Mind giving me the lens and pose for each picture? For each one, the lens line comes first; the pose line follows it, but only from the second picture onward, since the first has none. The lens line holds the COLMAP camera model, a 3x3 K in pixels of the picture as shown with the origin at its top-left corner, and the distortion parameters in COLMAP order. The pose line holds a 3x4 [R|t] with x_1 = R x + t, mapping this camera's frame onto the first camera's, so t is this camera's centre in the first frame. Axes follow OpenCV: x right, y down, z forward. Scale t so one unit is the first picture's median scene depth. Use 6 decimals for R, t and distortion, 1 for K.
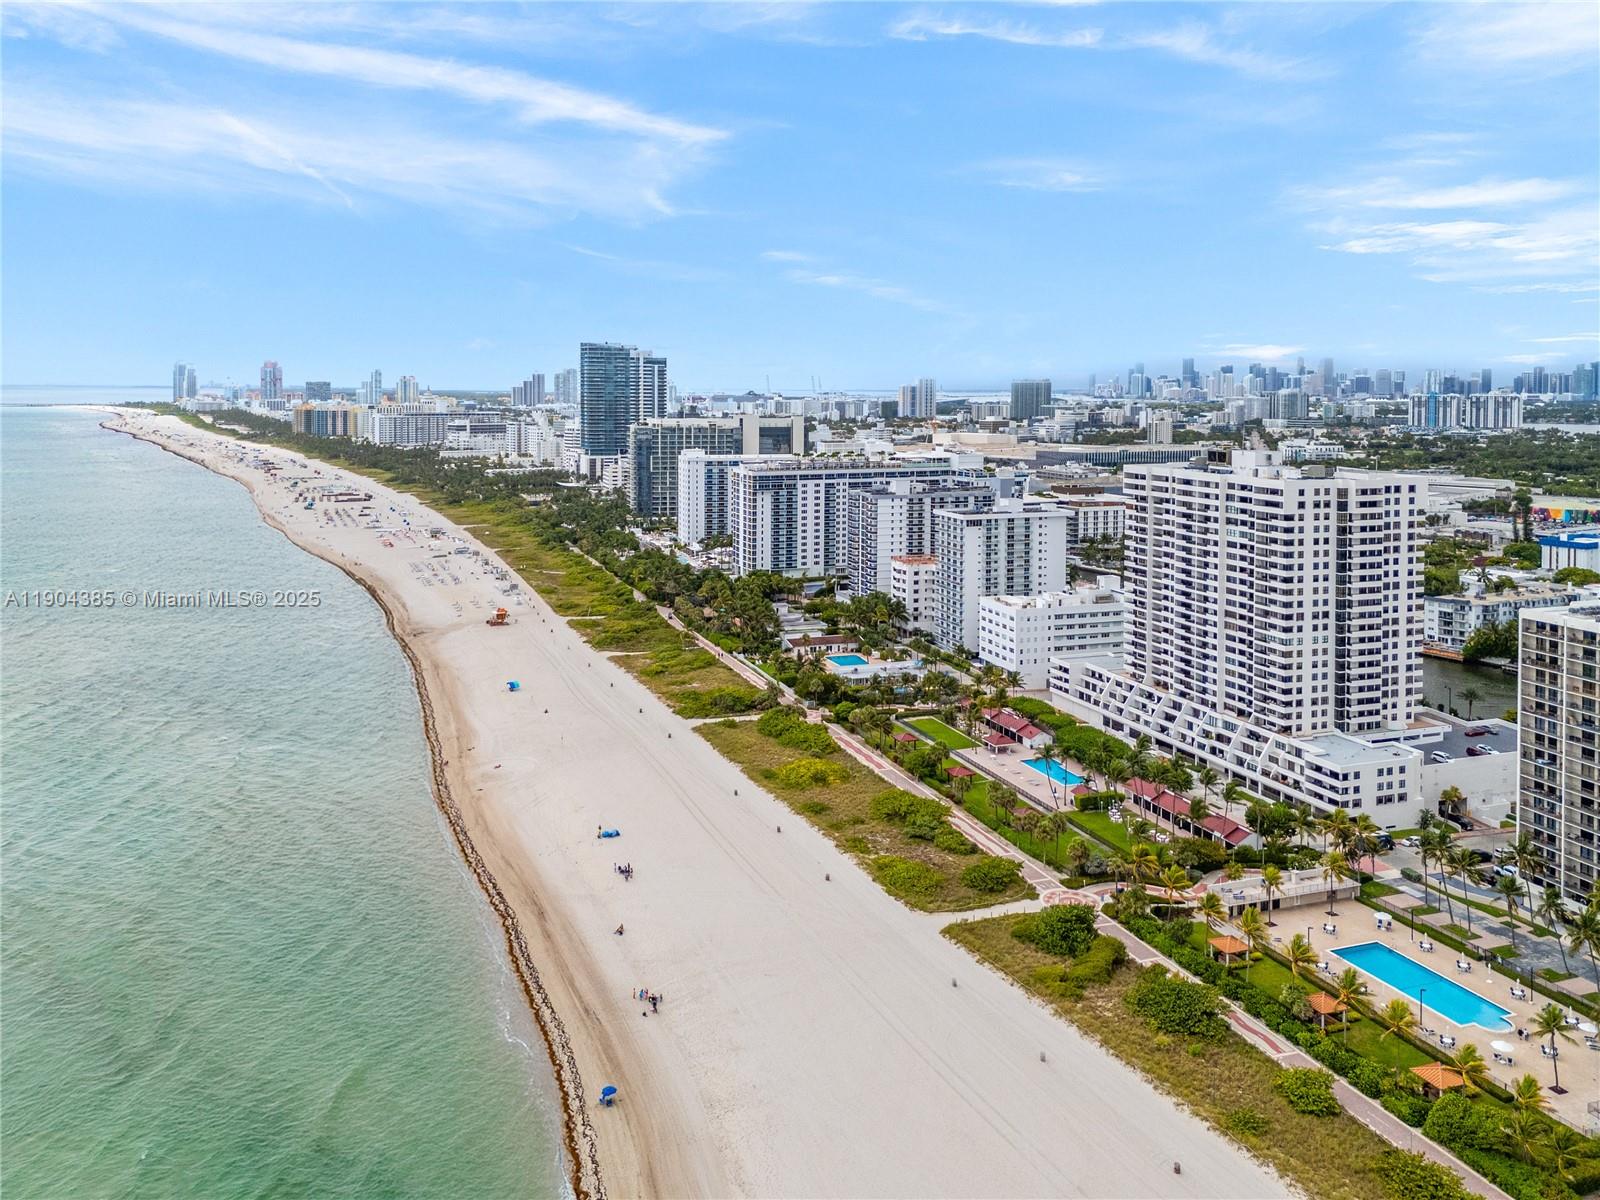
lens RADIAL K [[1246.3, 0, 800.0], [0, 1246.3, 600.0], [0, 0, 1]] dist [0.007576, 0.002007]
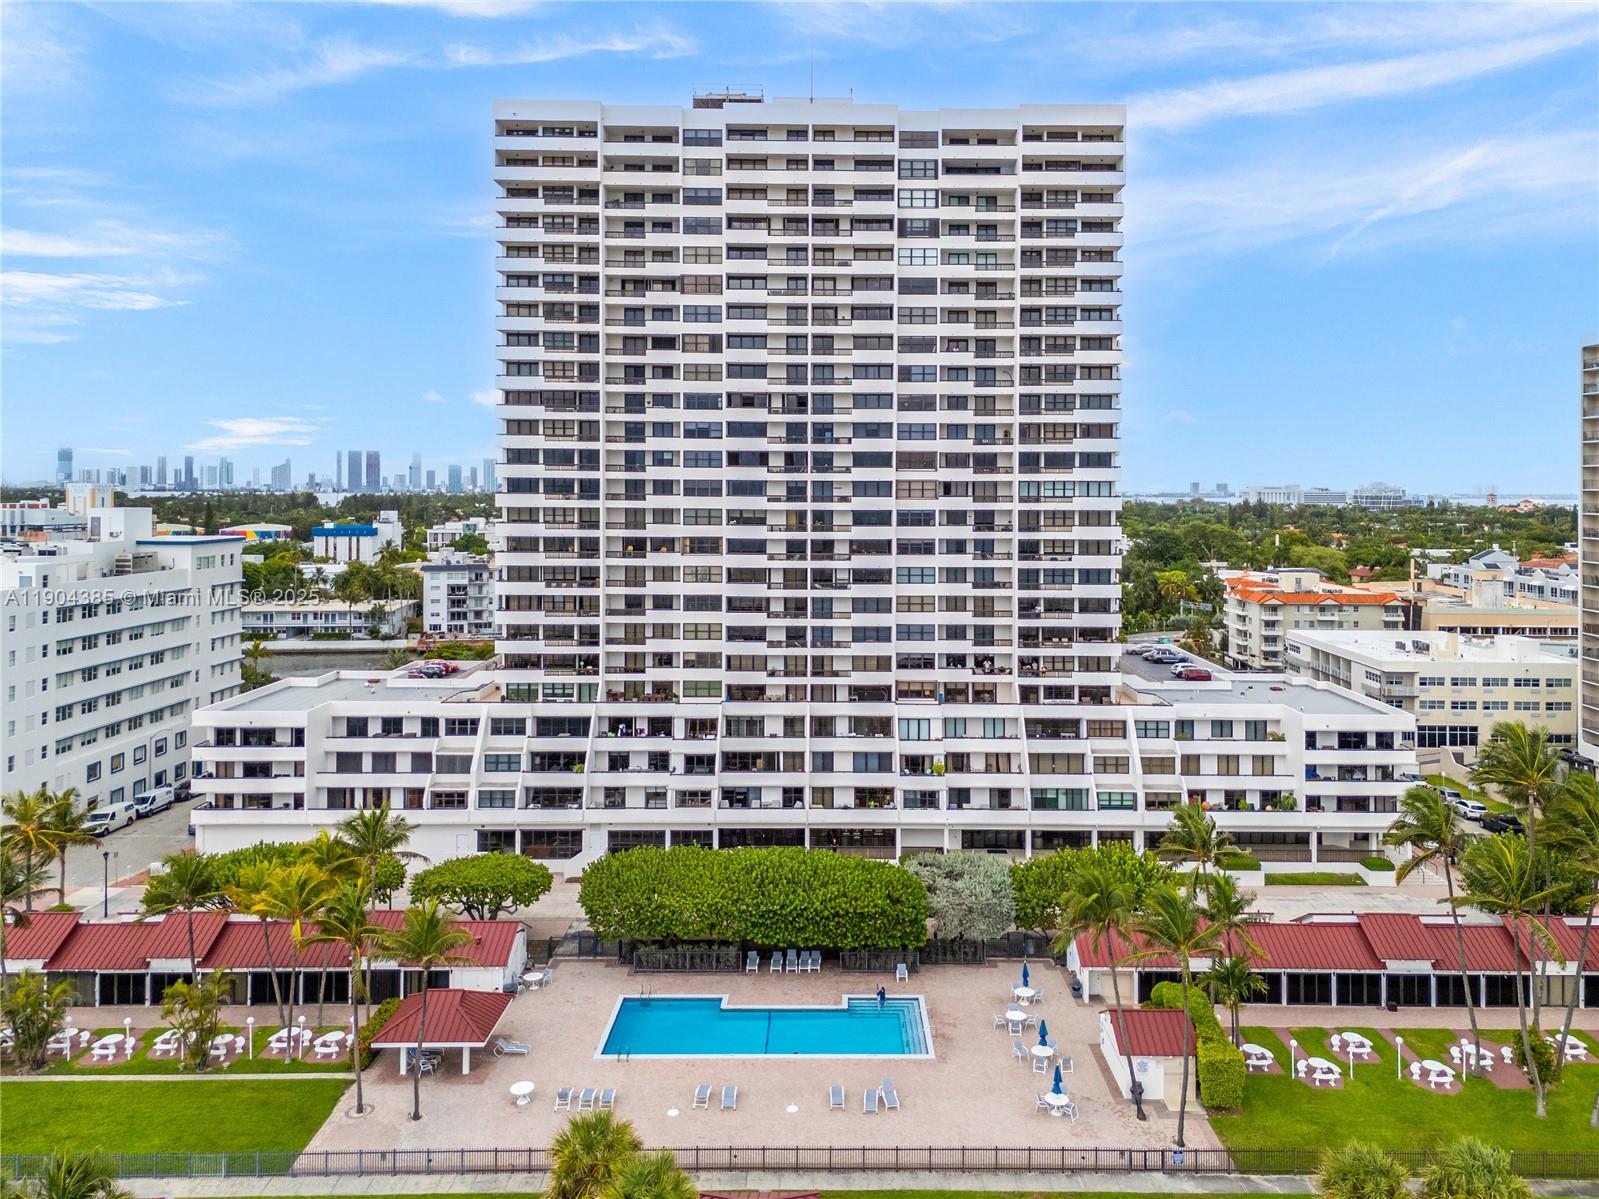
lens RADIAL K [[1245.5, 0, 799.5], [0, 1245.5, 599.5], [0, 0, 1]] dist [0.007576, 0.002007]
pose [[0.323108, -0.075486, 0.943347, -0.044754], [0.153308, 0.987822, 0.026535, 0.030577], [-0.933862, 0.136048, 0.330745, 0.693868]]
